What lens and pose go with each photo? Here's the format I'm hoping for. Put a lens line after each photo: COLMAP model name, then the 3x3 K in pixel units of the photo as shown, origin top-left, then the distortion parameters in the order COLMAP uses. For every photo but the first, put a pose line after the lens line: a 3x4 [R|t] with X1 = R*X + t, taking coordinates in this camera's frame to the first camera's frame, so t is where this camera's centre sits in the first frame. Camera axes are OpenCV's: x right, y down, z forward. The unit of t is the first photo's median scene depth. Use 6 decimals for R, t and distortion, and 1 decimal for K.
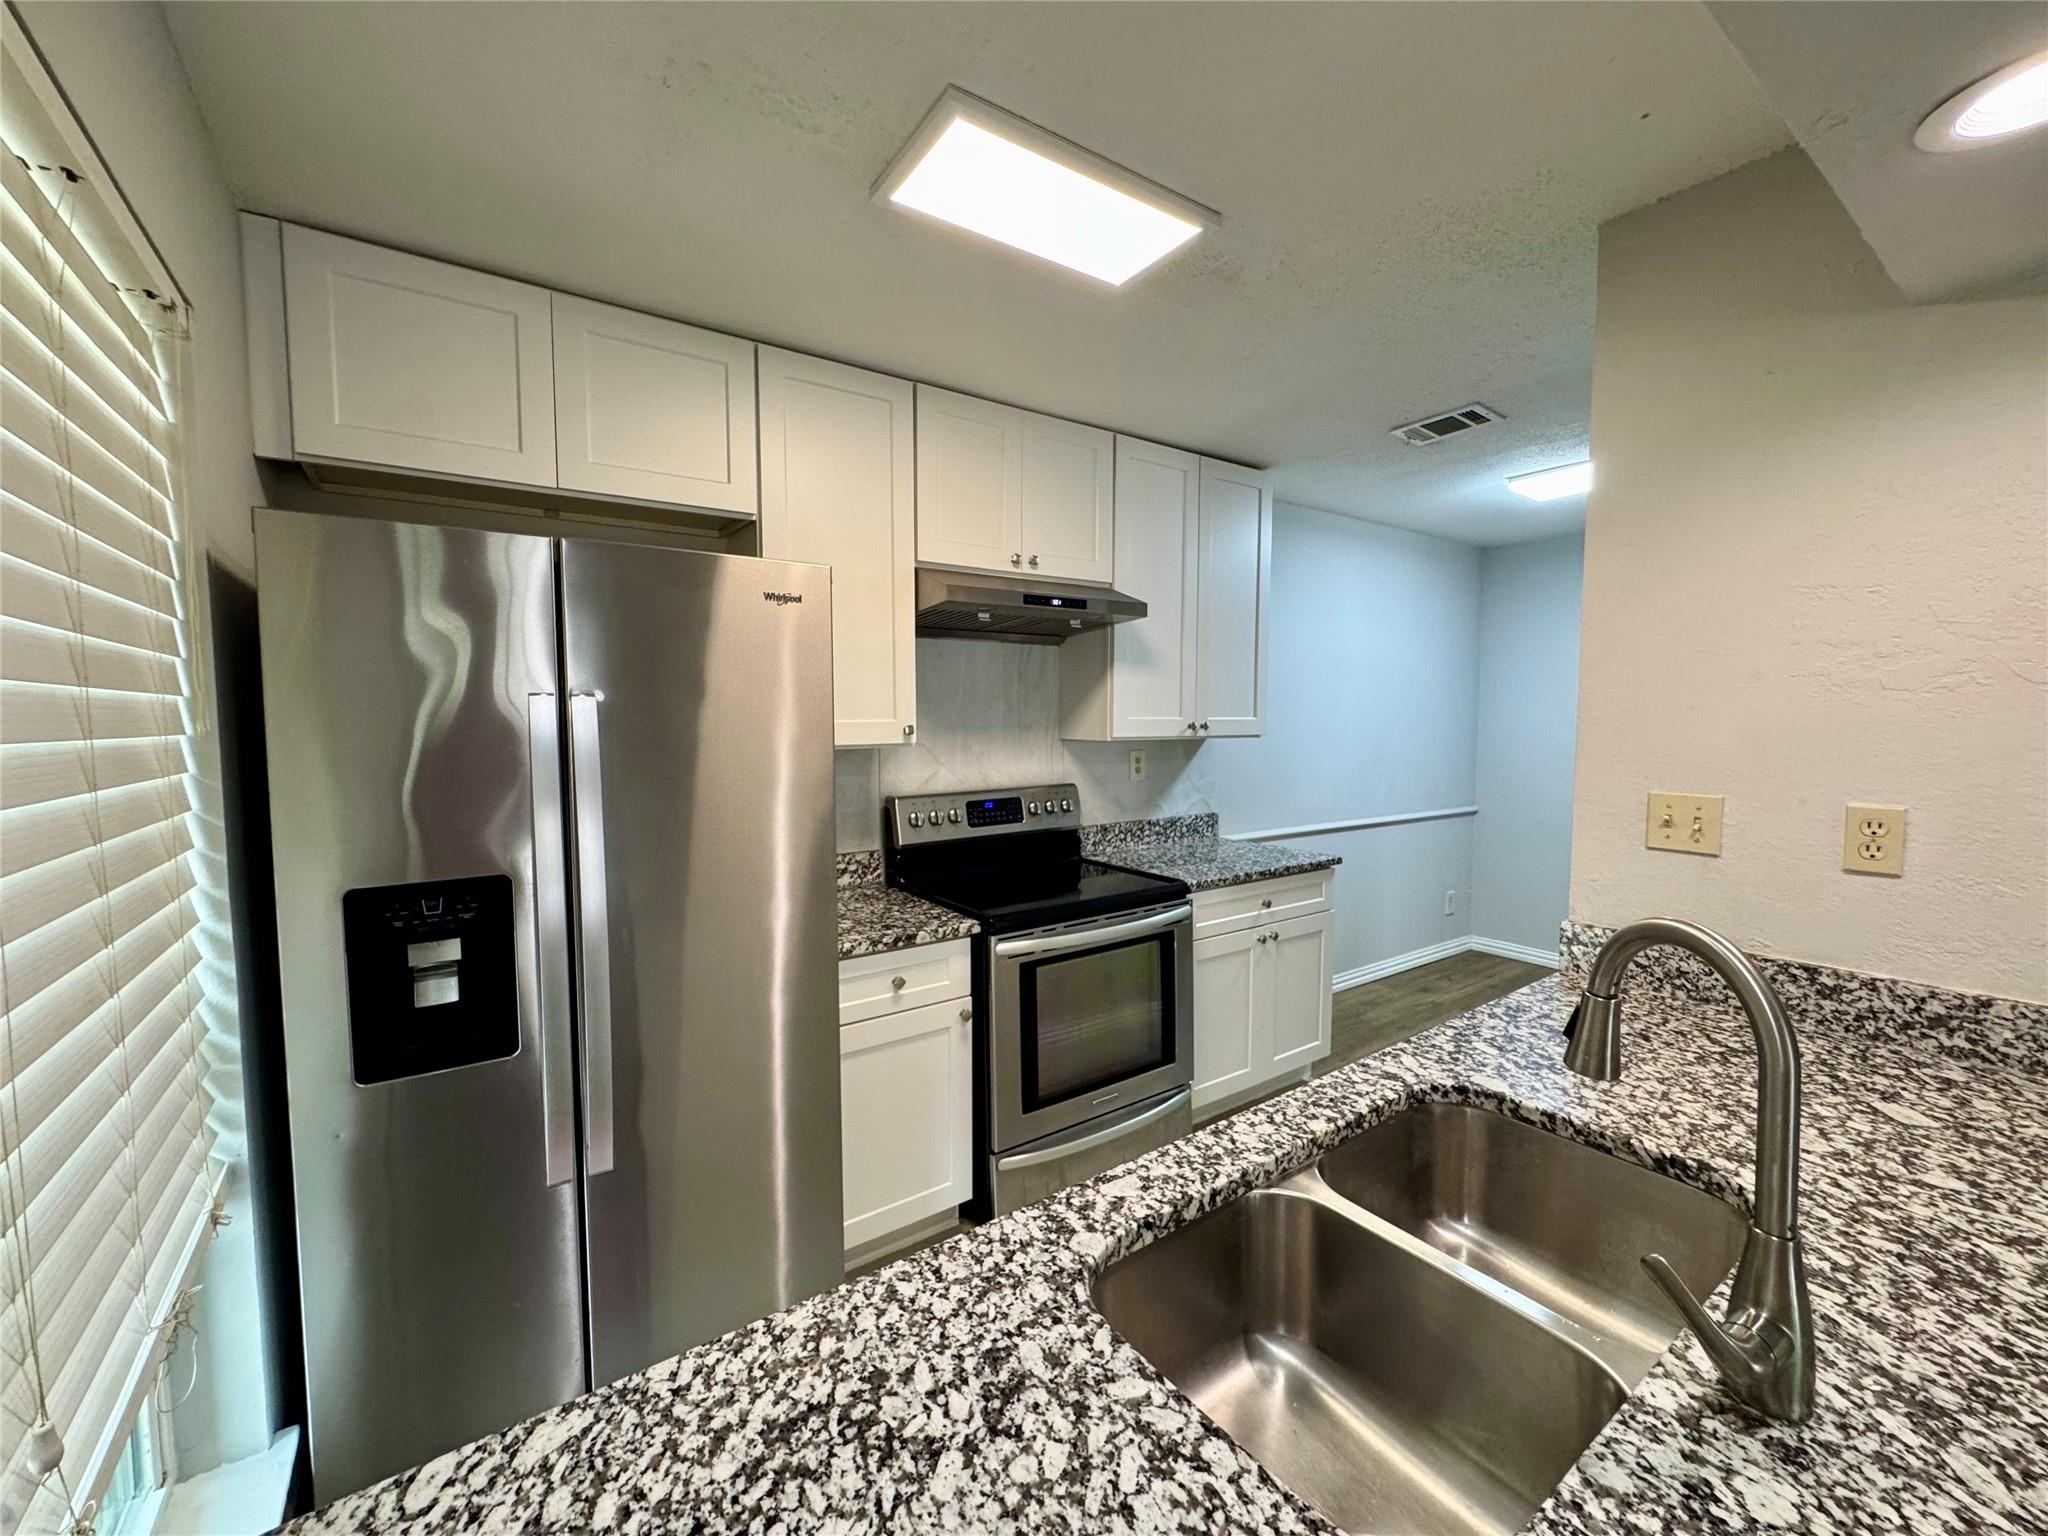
lens RADIAL K [[822.0, 0, 1026.3], [0, 822.0, 763.9], [0, 0, 1]] dist [-0.003182, 0.000273]
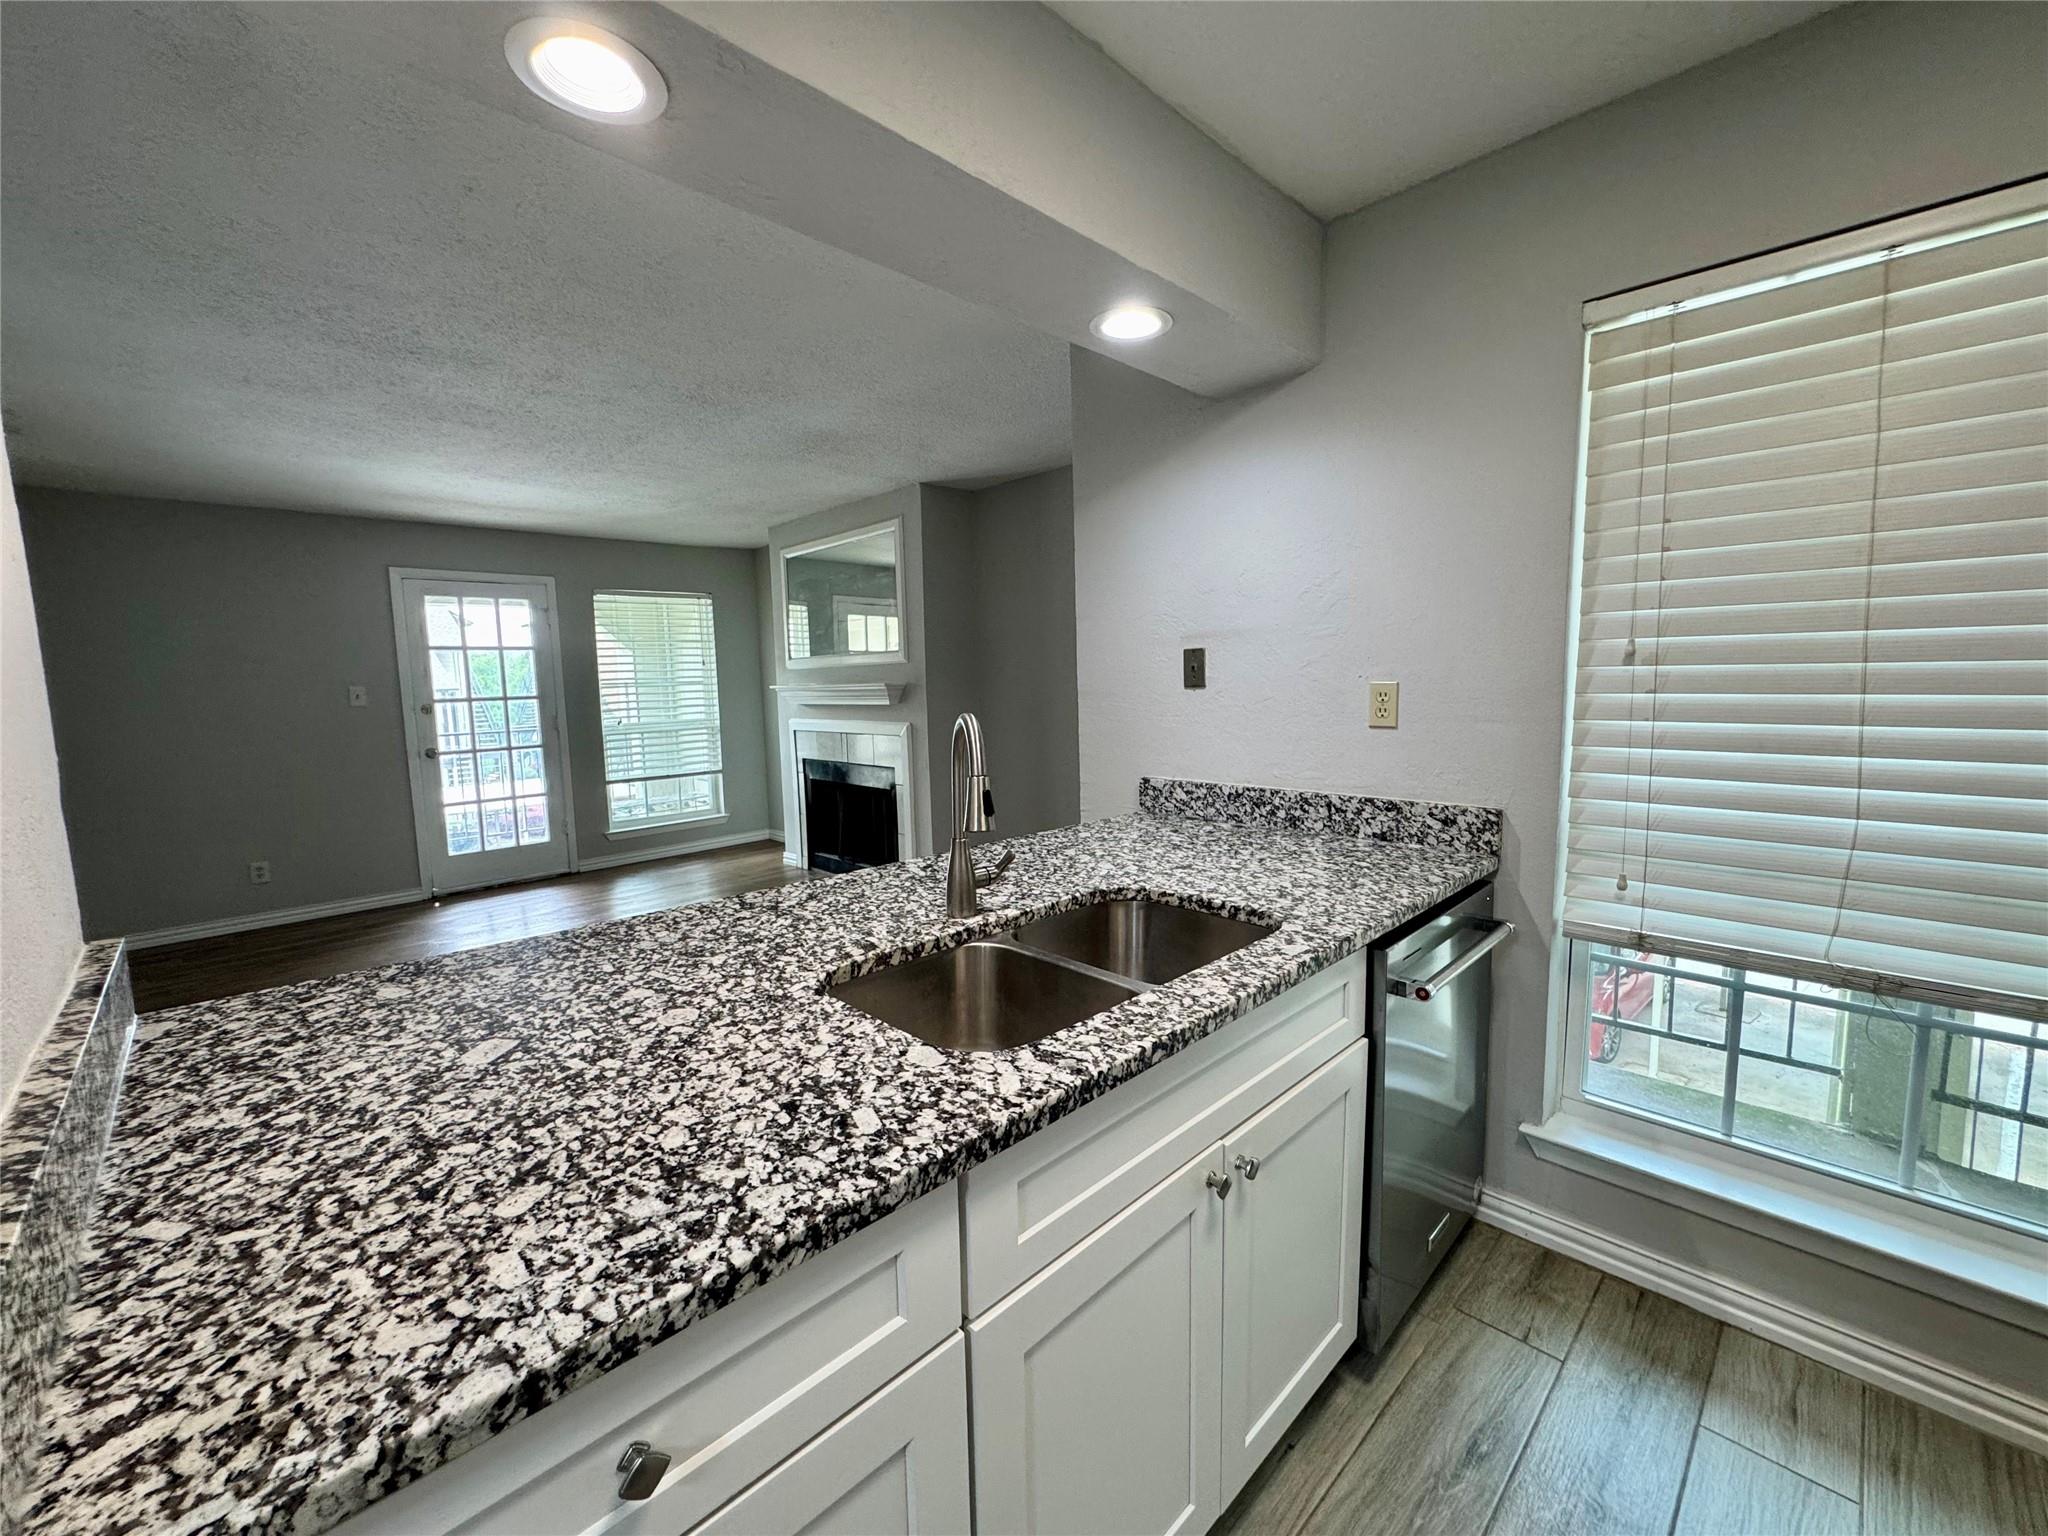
lens RADIAL K [[822.0, 0, 1026.3], [0, 822.0, 763.9], [0, 0, 1]] dist [-0.003182, 0.000273]
pose [[-0.986243, 0.042548, -0.159730, 0.270612], [0.015425, 0.985778, 0.167345, -0.001445], [0.164579, 0.162579, -0.972873, 0.792747]]
